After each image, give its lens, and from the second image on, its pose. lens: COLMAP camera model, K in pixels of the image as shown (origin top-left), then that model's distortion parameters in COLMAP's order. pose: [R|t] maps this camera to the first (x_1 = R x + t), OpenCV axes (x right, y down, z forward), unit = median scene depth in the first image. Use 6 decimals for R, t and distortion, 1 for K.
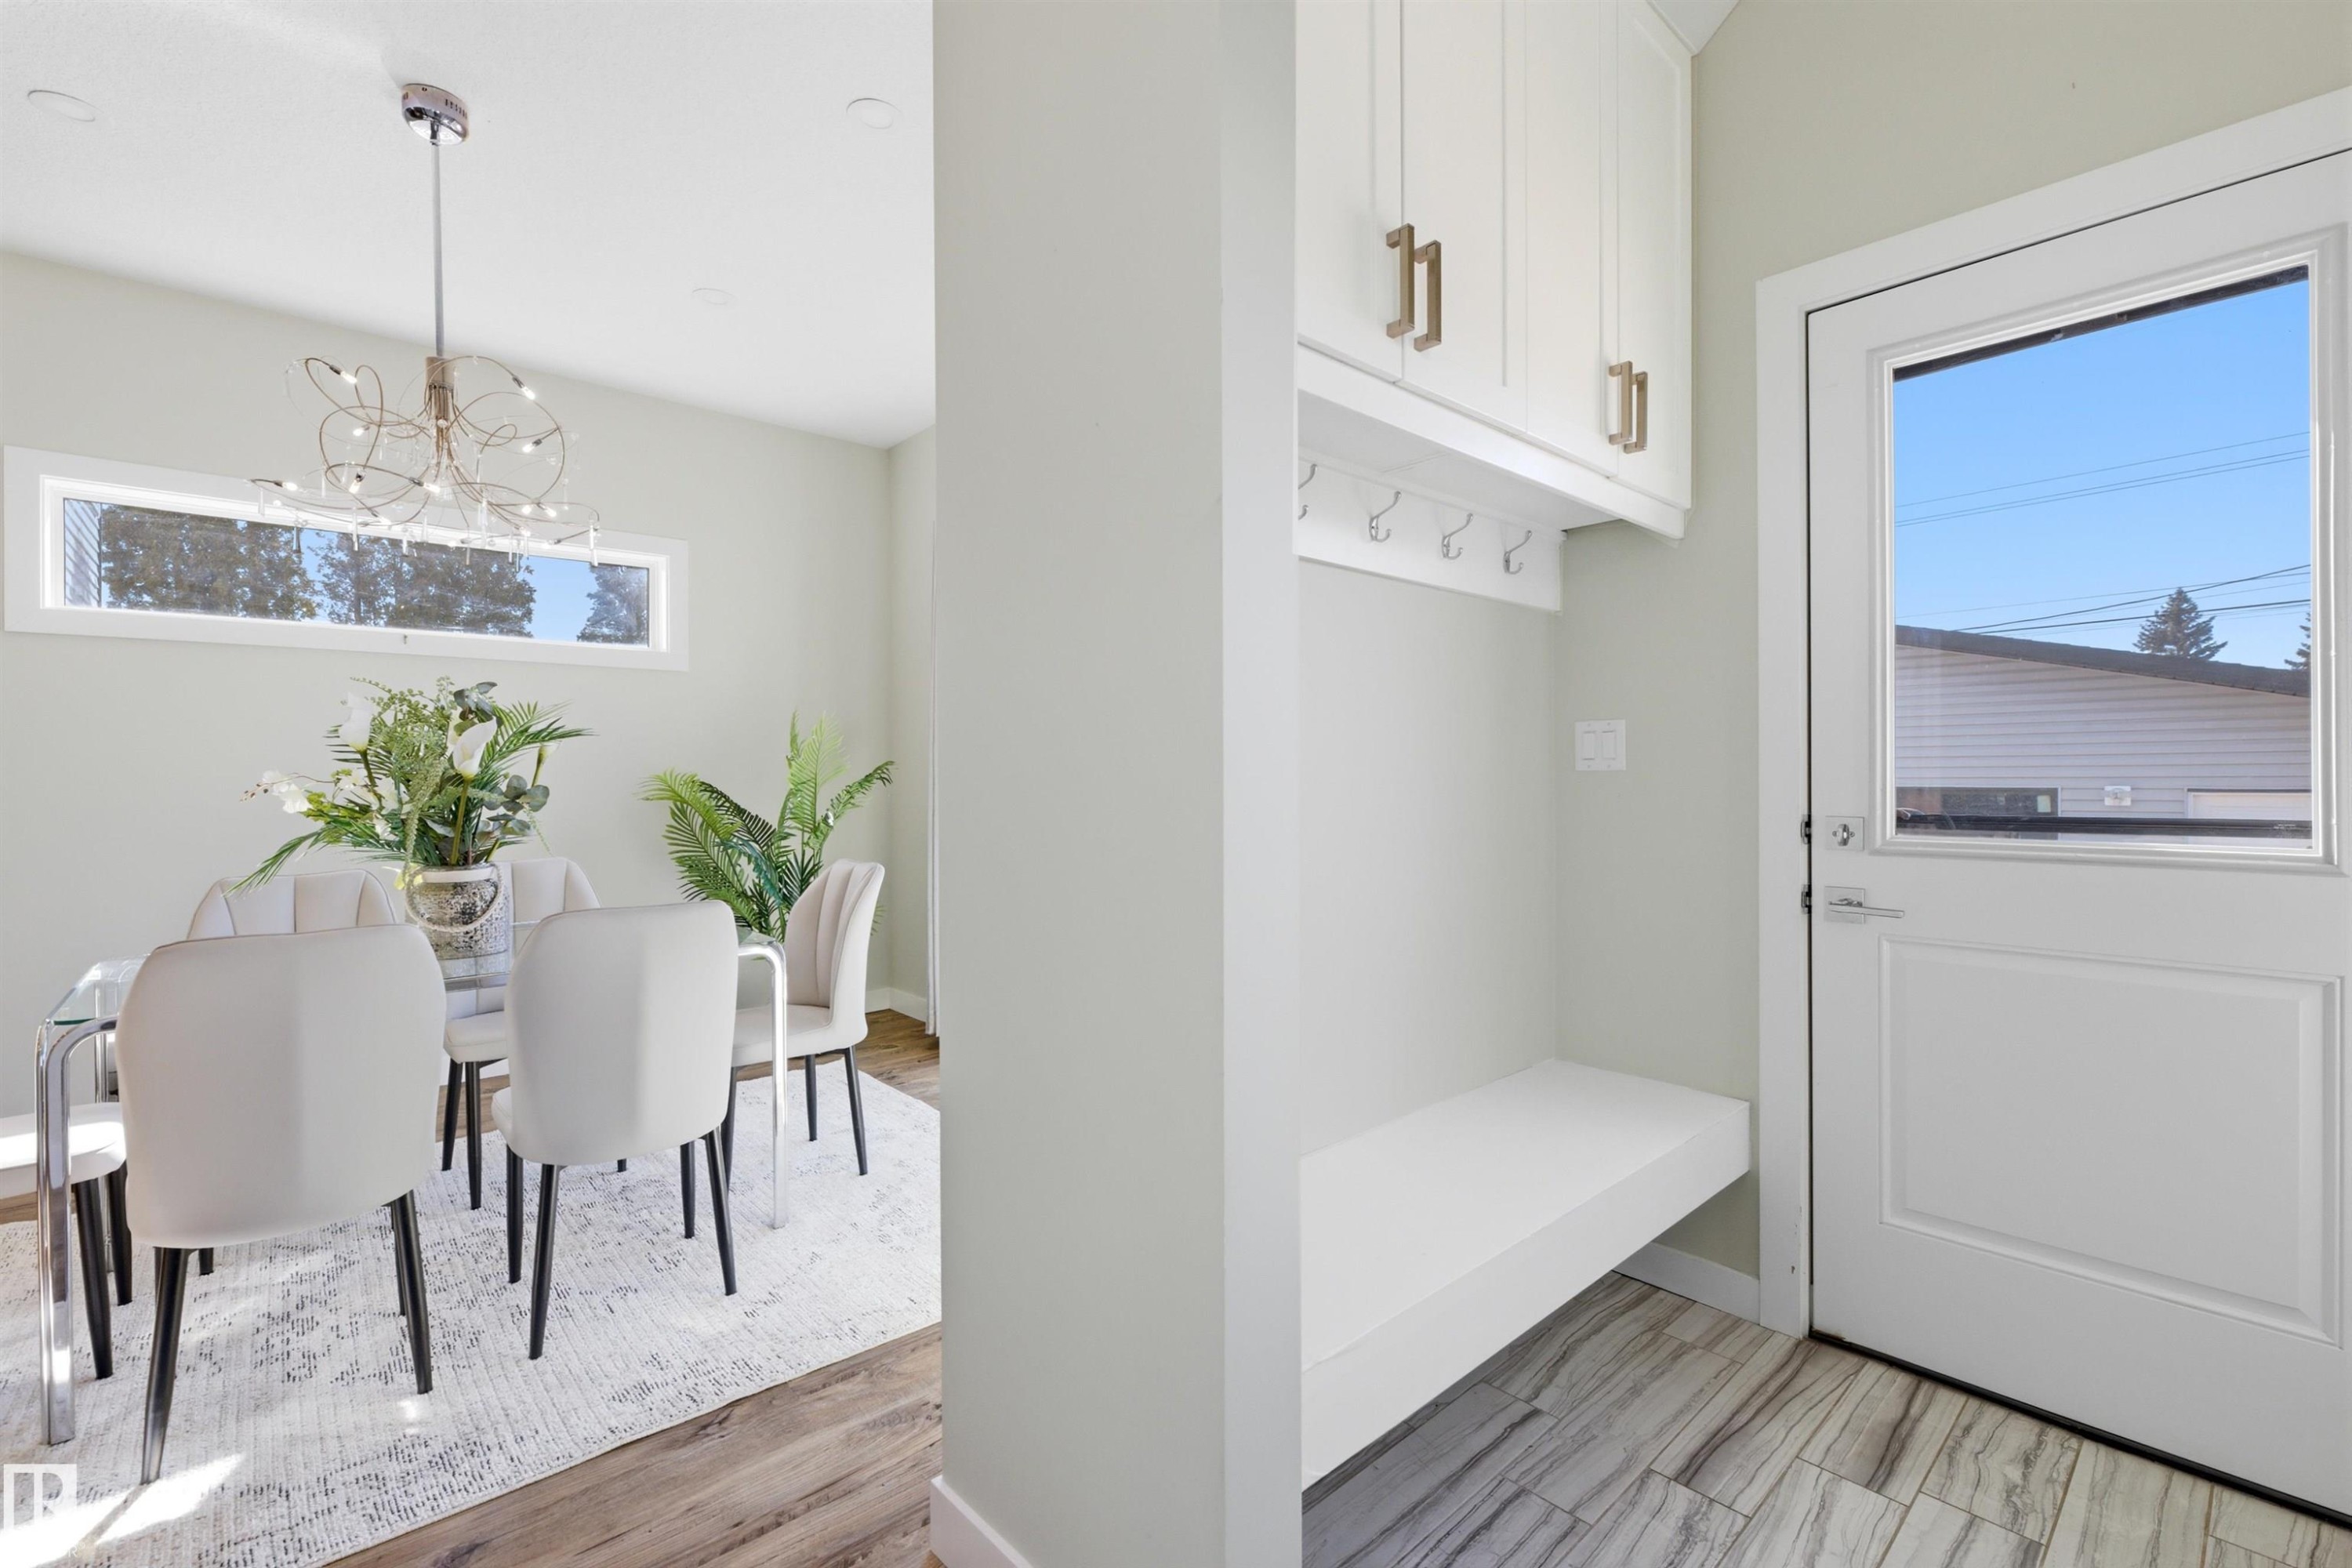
lens RADIAL K [[1015.2, 0, 1175.0], [0, 1015.2, 779.8], [0, 0, 1]] dist [-0.001233, -0.000724]
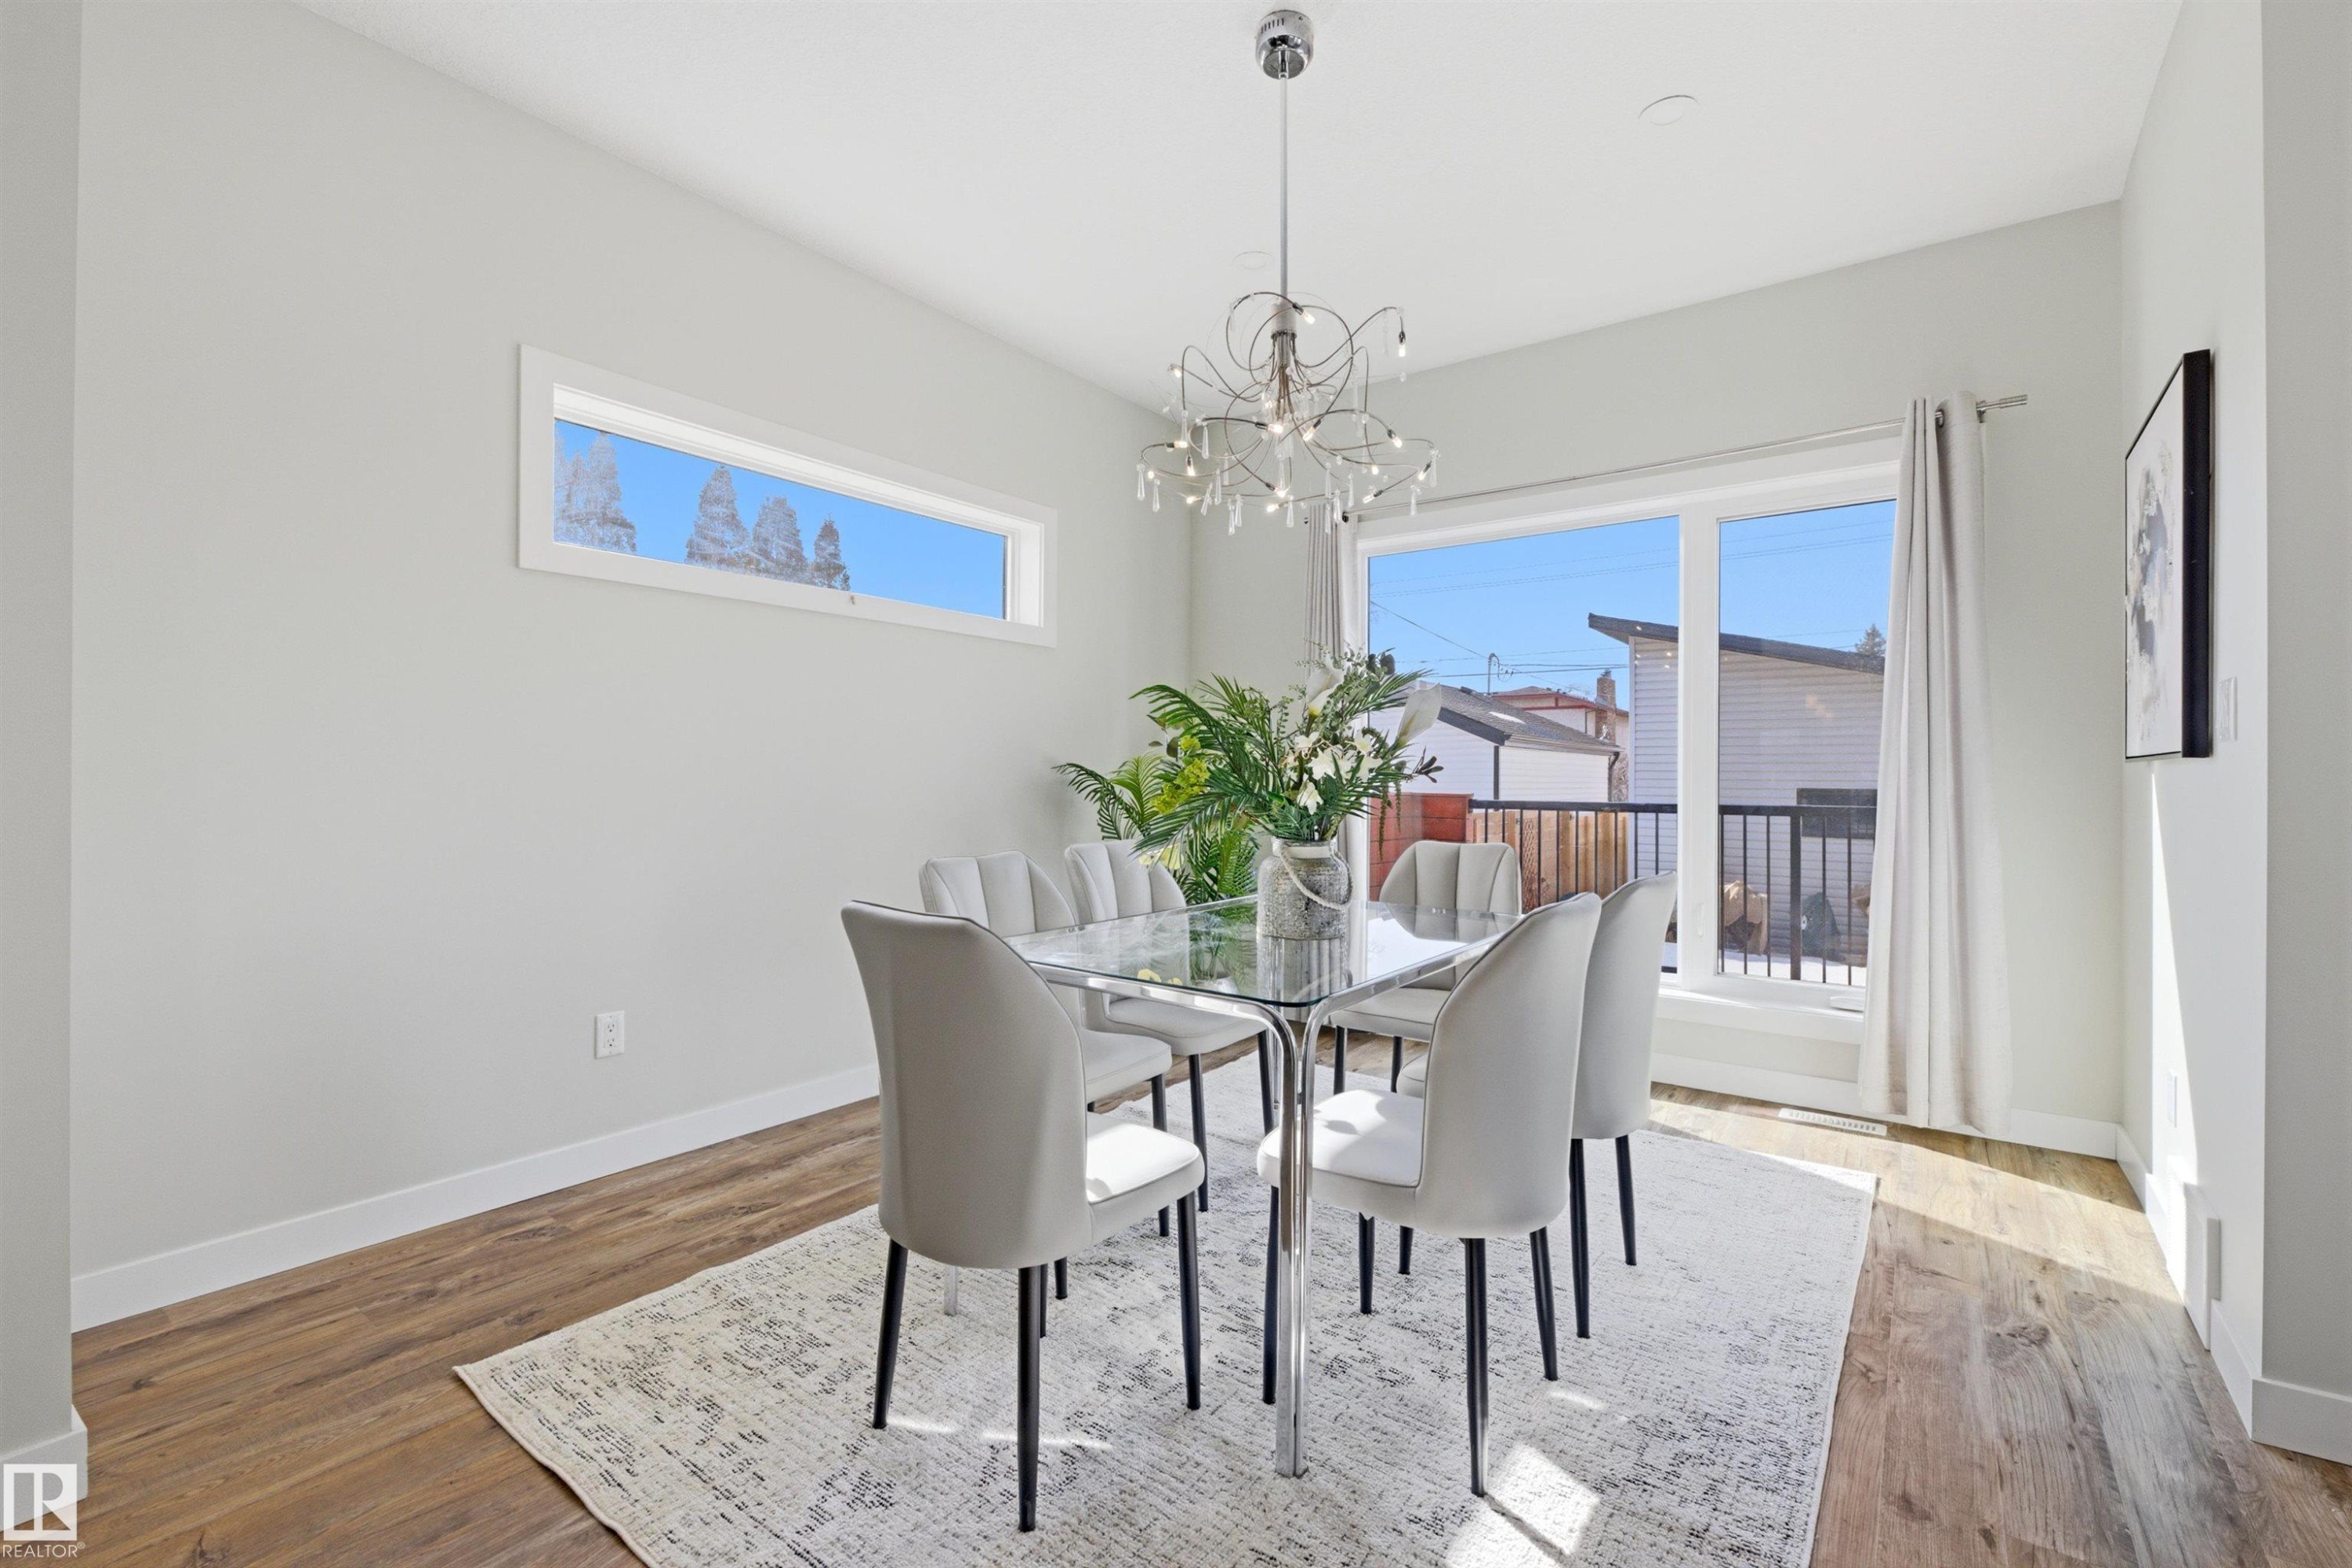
lens RADIAL K [[1015.2, 0, 1169.9], [0, 1015.2, 783.9], [0, 0, 1]] dist [-0.001233, -0.000724]
pose [[0.984309, -0.008622, 0.176241, -0.996266], [0.006305, 0.999886, 0.013701, 0.014675], [-0.176339, -0.012375, 0.984252, 0.090816]]
